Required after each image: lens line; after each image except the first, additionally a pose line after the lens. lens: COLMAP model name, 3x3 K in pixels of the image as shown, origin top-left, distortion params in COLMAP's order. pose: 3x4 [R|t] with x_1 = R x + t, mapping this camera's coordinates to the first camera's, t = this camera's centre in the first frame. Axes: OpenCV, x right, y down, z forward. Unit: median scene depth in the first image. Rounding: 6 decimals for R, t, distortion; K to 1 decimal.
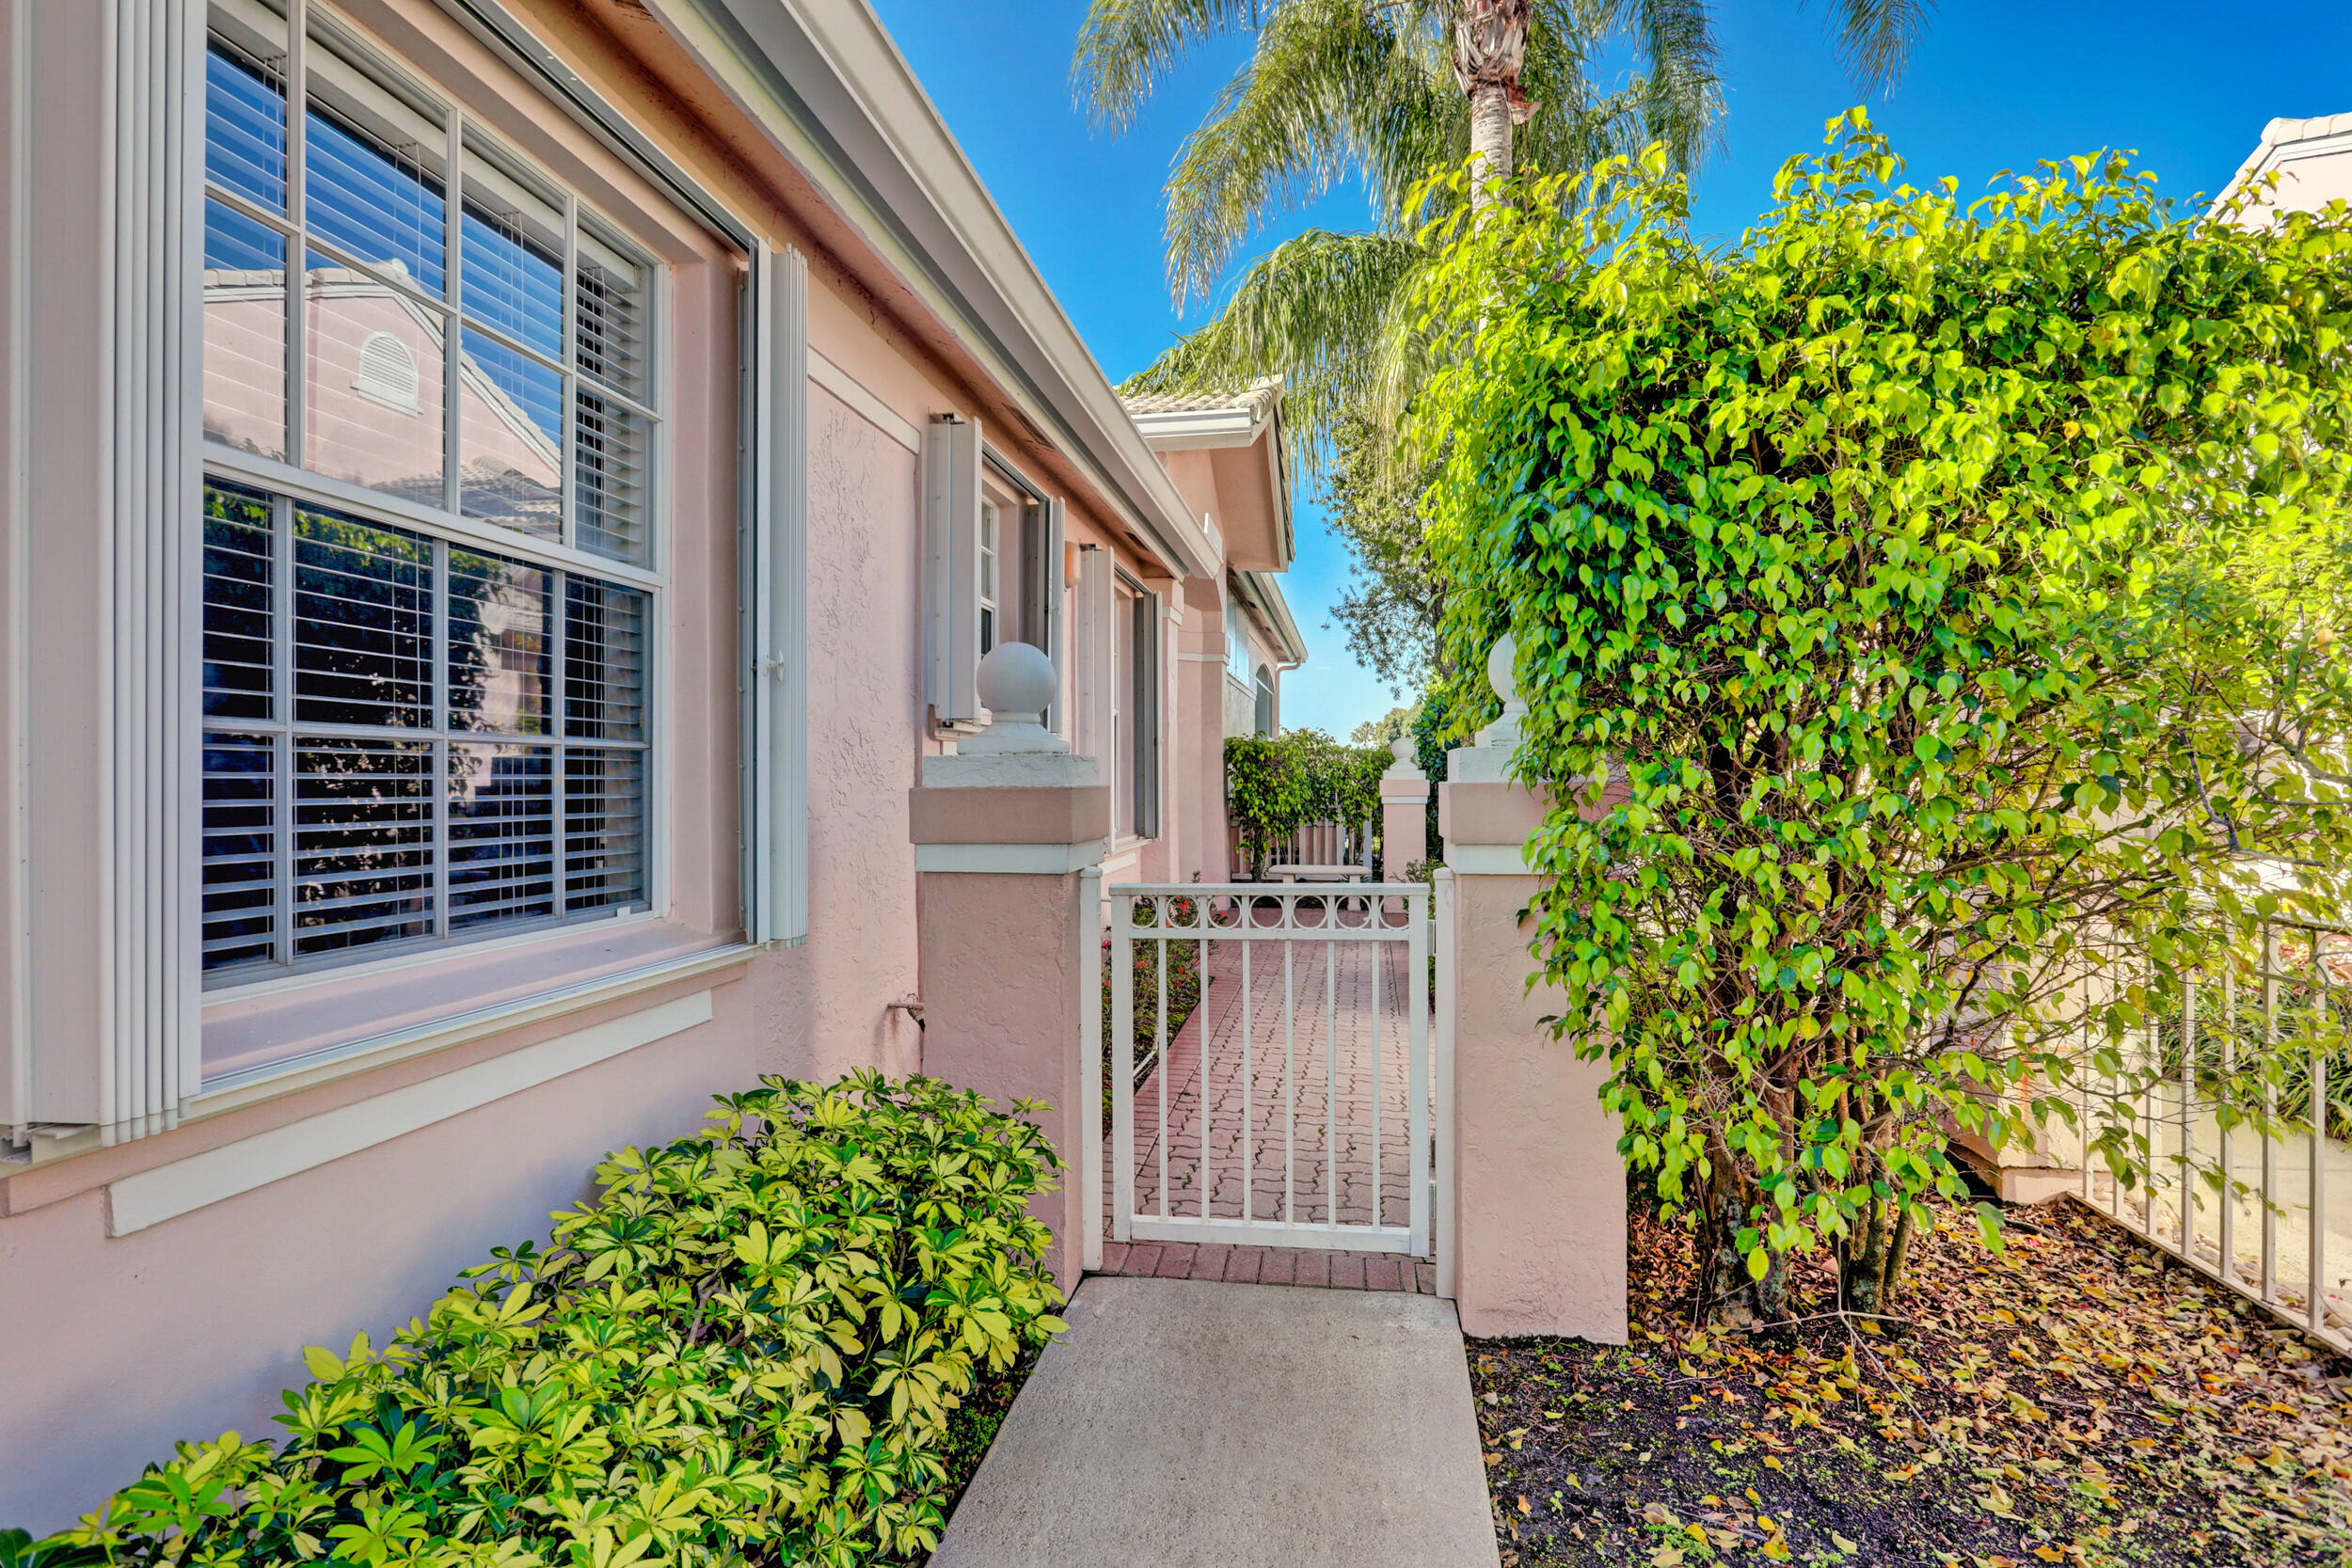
lens RADIAL K [[1157.2, 0, 1182.3], [0, 1157.2, 787.4], [0, 0, 1]] dist [-0.013978, 0.006545]
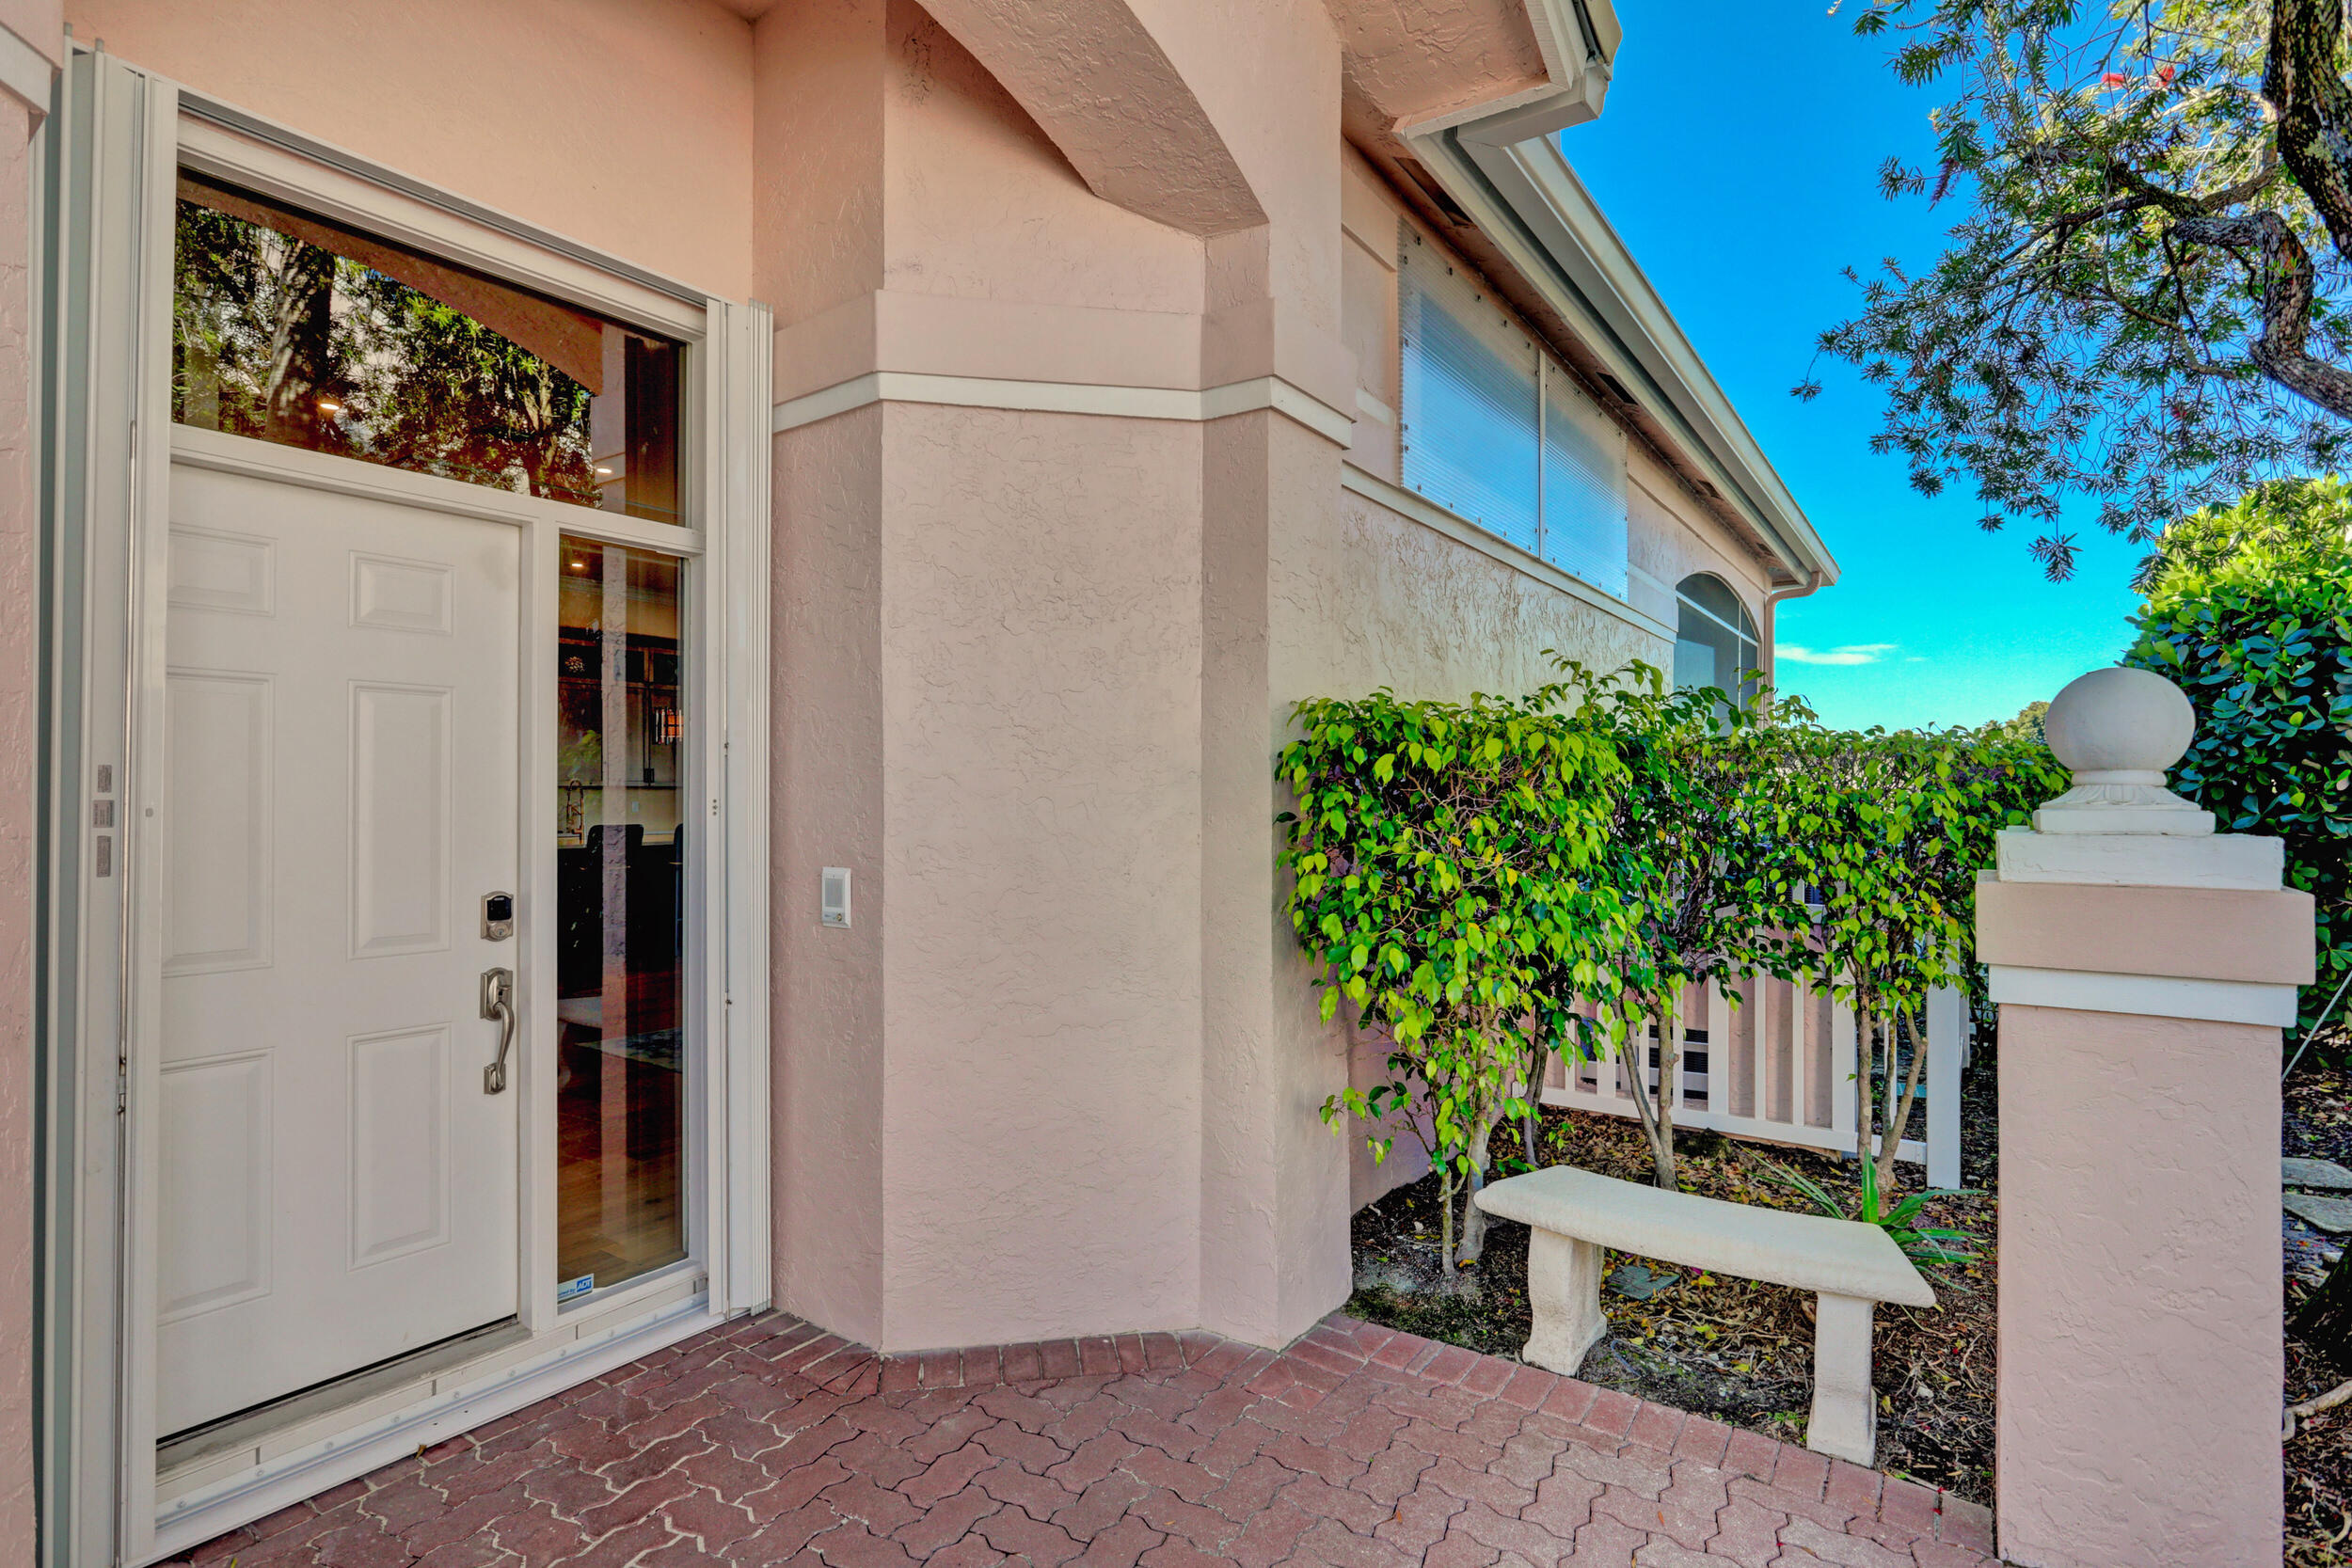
lens RADIAL K [[1157.2, 0, 1182.3], [0, 1157.2, 787.4], [0, 0, 1]] dist [-0.013978, 0.006545]
pose [[0.899528, 0.001541, -0.436861, 0.119102], [-0.005826, 0.999947, -0.008468, -0.017729], [0.436825, 0.010162, 0.899489, 0.678865]]
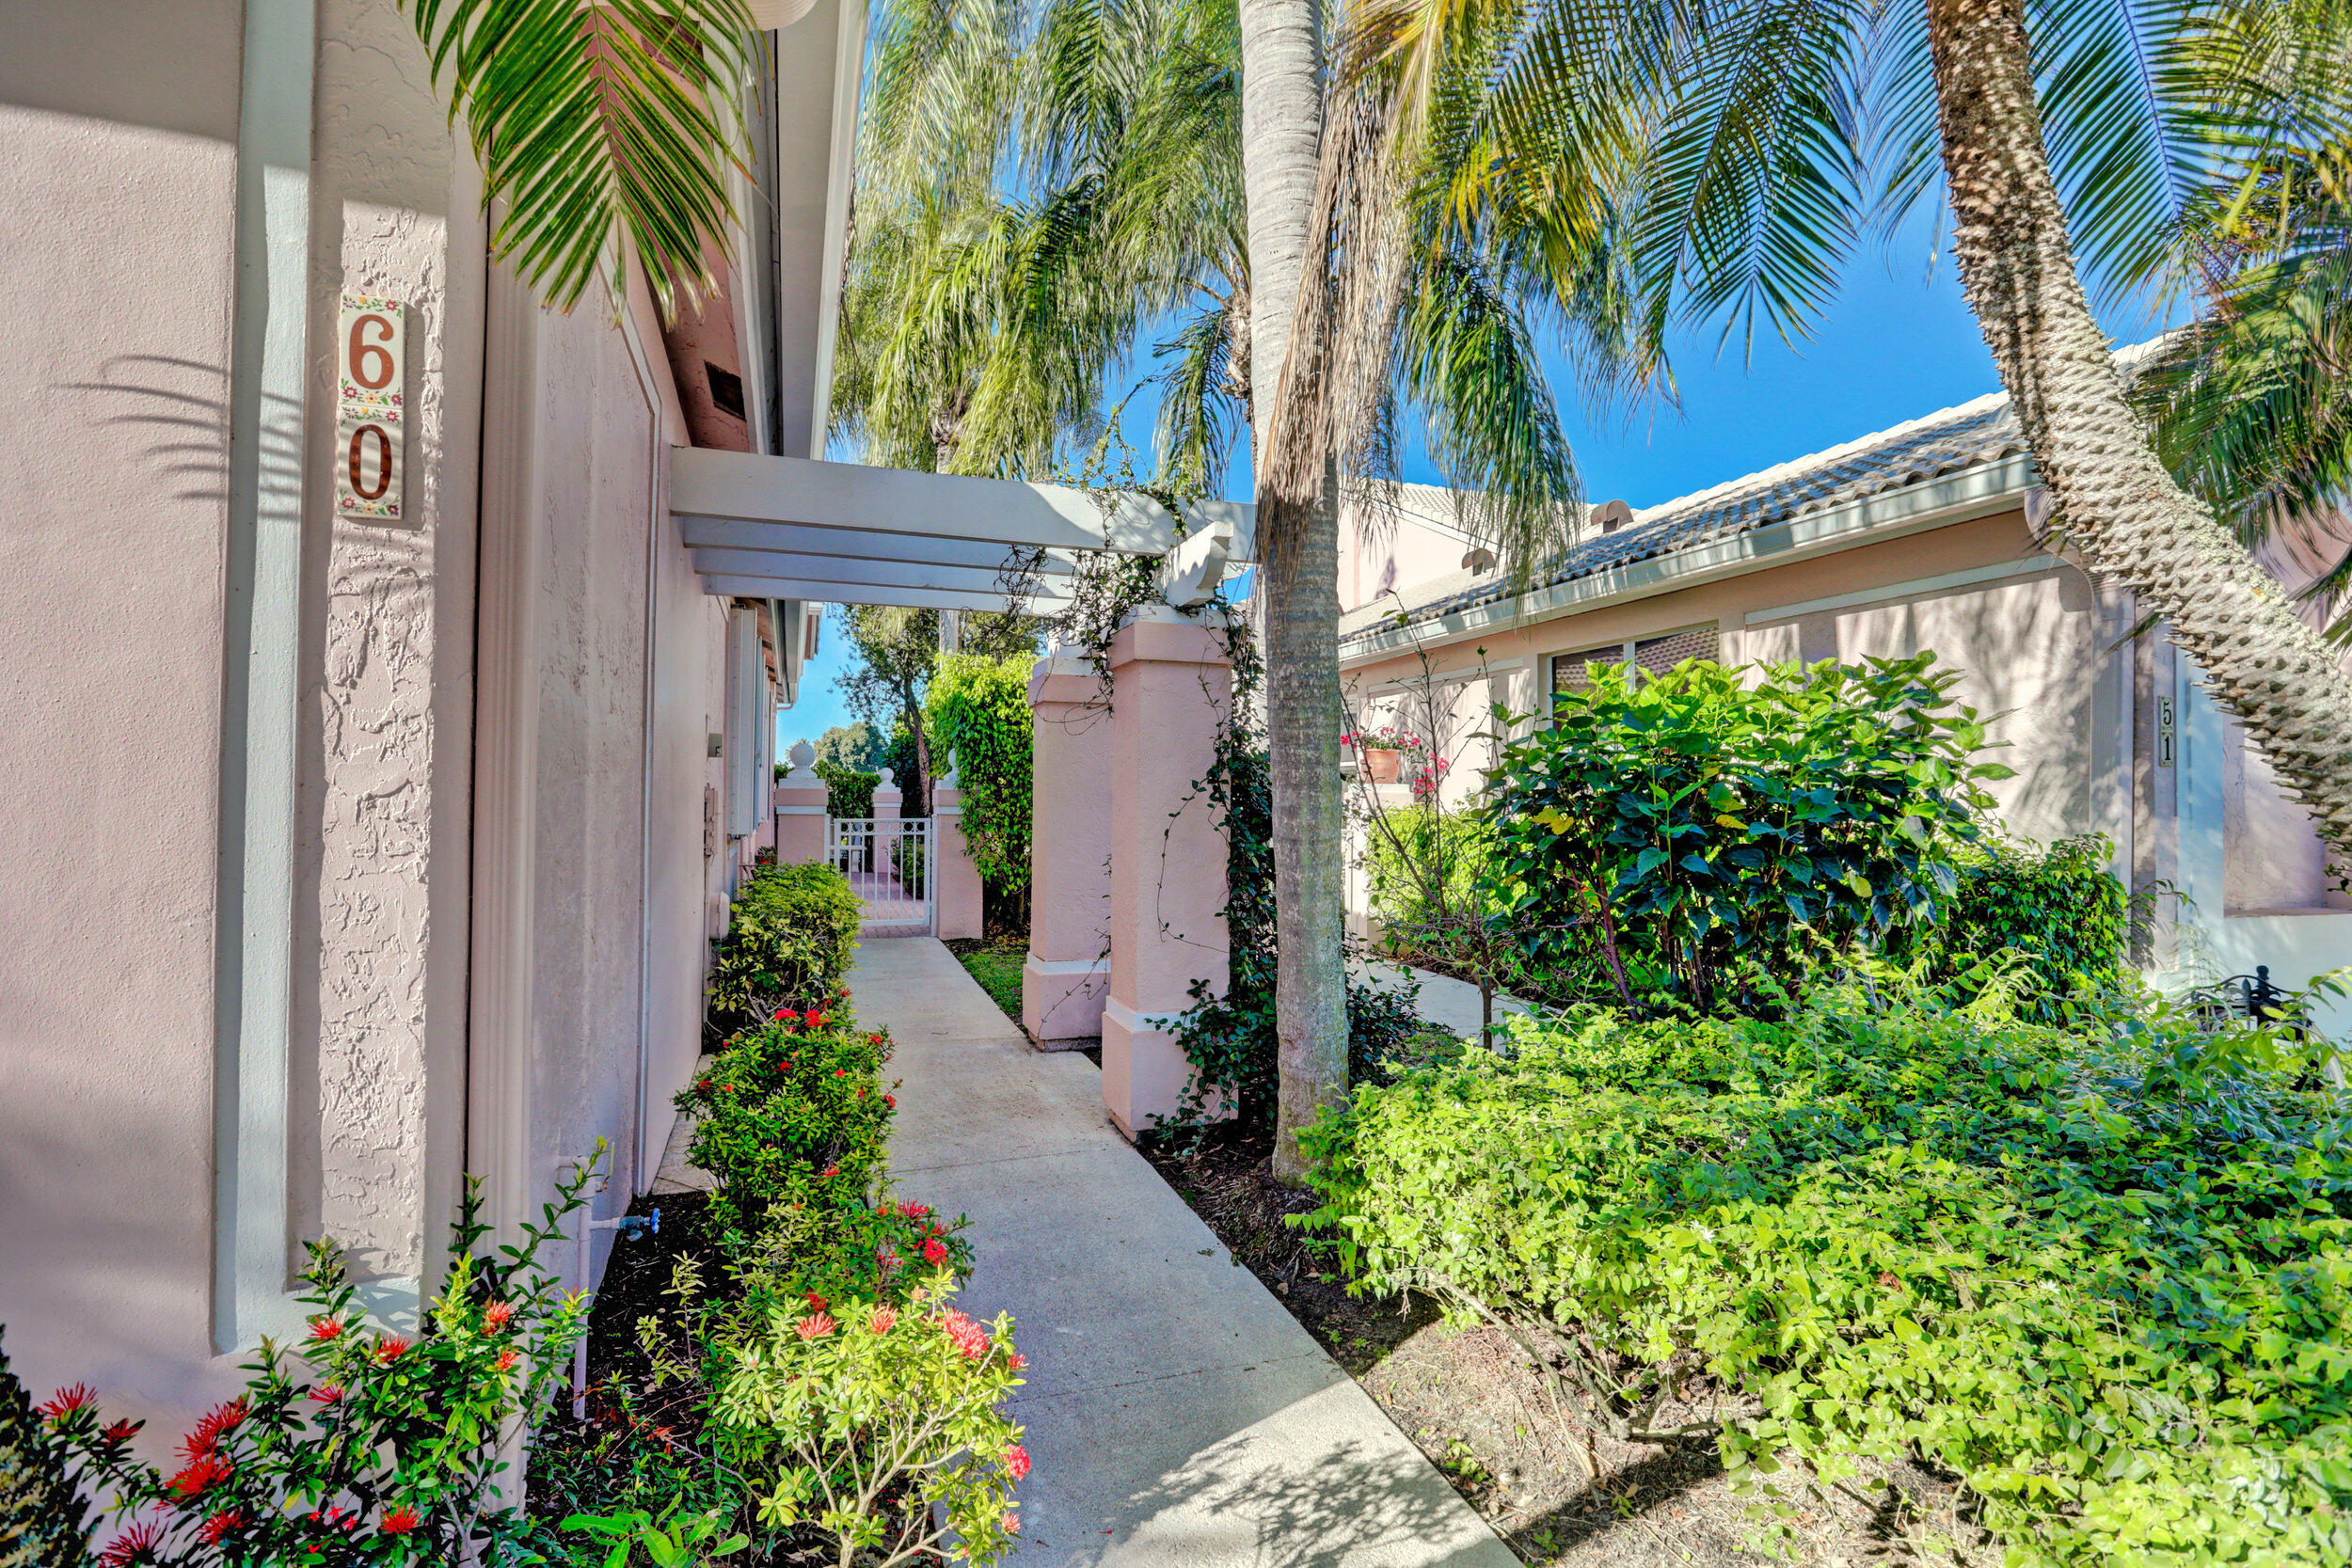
lens RADIAL K [[1157.2, 0, 1182.3], [0, 1157.2, 787.4], [0, 0, 1]] dist [-0.013978, 0.006545]
pose [[0.887146, 0.015170, 0.461239, -0.196878], [-0.007329, 0.999797, -0.018786, 0.013082], [-0.461430, 0.013285, 0.887077, -0.664069]]
